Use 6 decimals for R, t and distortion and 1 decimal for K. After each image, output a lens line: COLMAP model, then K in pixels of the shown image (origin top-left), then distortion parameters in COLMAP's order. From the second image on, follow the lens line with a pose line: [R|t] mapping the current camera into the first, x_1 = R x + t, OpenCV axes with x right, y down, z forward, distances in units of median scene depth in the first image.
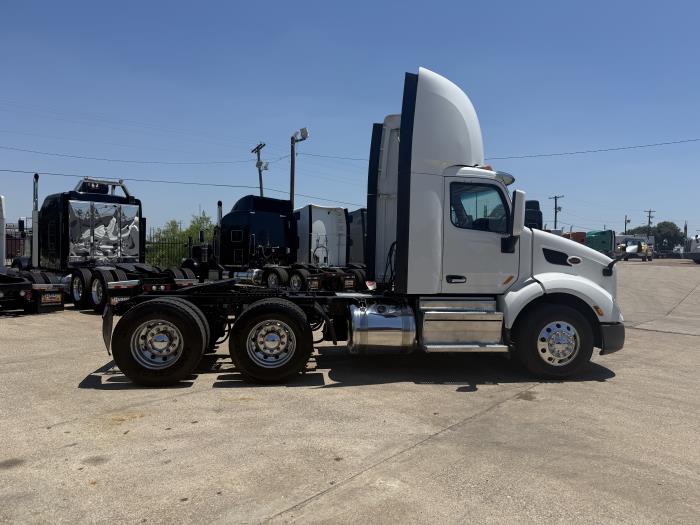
lens RADIAL K [[487.2, 0, 360.0], [0, 487.2, 269.0], [0, 0, 1]] dist [0.047311, -0.060123]
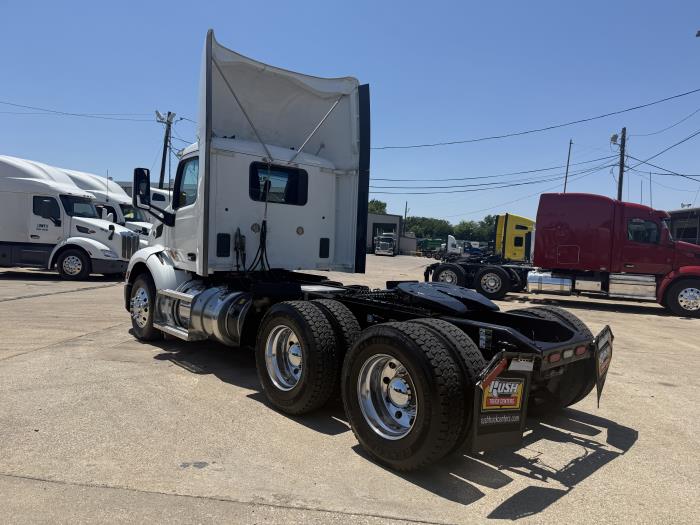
lens RADIAL K [[487.2, 0, 351.2], [0, 487.2, 266.4], [0, 0, 1]] dist [0.047311, -0.060123]
pose [[-0.554159, -0.089308, 0.827606, -0.843811], [-0.027029, 0.995634, 0.089342, -0.067900], [-0.831972, 0.027140, -0.554153, 1.613504]]
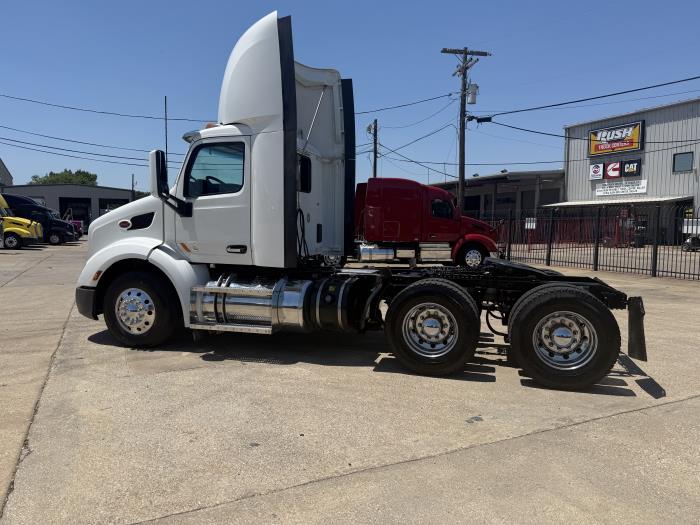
lens RADIAL K [[487.2, 0, 350.4], [0, 487.2, 269.4], [0, 0, 1]] dist [0.047311, -0.060123]
pose [[-0.910984, -0.071173, 0.406254, -0.426967], [-0.018155, 0.990963, 0.132899, -0.079779], [-0.412041, 0.113693, -0.904044, 2.092042]]
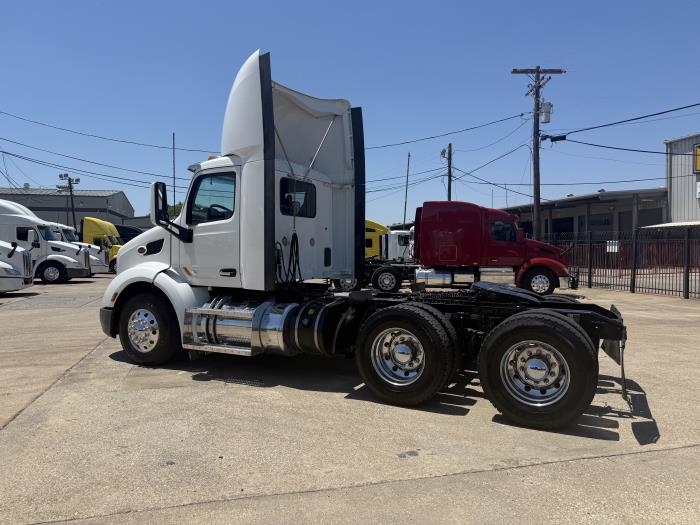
lens RADIAL K [[487.2, 0, 351.1], [0, 487.2, 260.8], [0, 0, 1]] dist [0.047311, -0.060123]
pose [[-0.817153, -0.039637, 0.575056, -0.608252], [-0.001804, 0.997804, 0.066212, -0.079100], [-0.576418, 0.053068, -0.815430, 1.986003]]
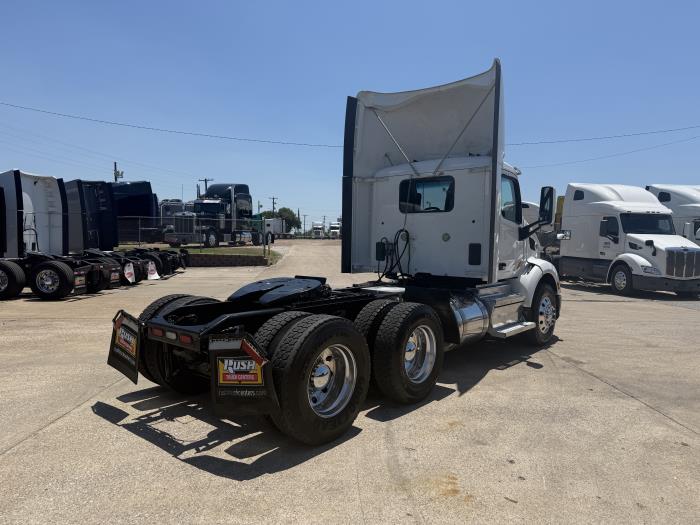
lens RADIAL K [[487.2, 0, 357.0], [0, 487.2, 267.9], [0, 0, 1]] dist [0.047311, -0.060123]
pose [[0.743297, -0.049345, 0.667139, -0.760265], [0.024992, 0.998628, 0.046019, -0.033150], [-0.668494, -0.017533, 0.743511, 0.424246]]
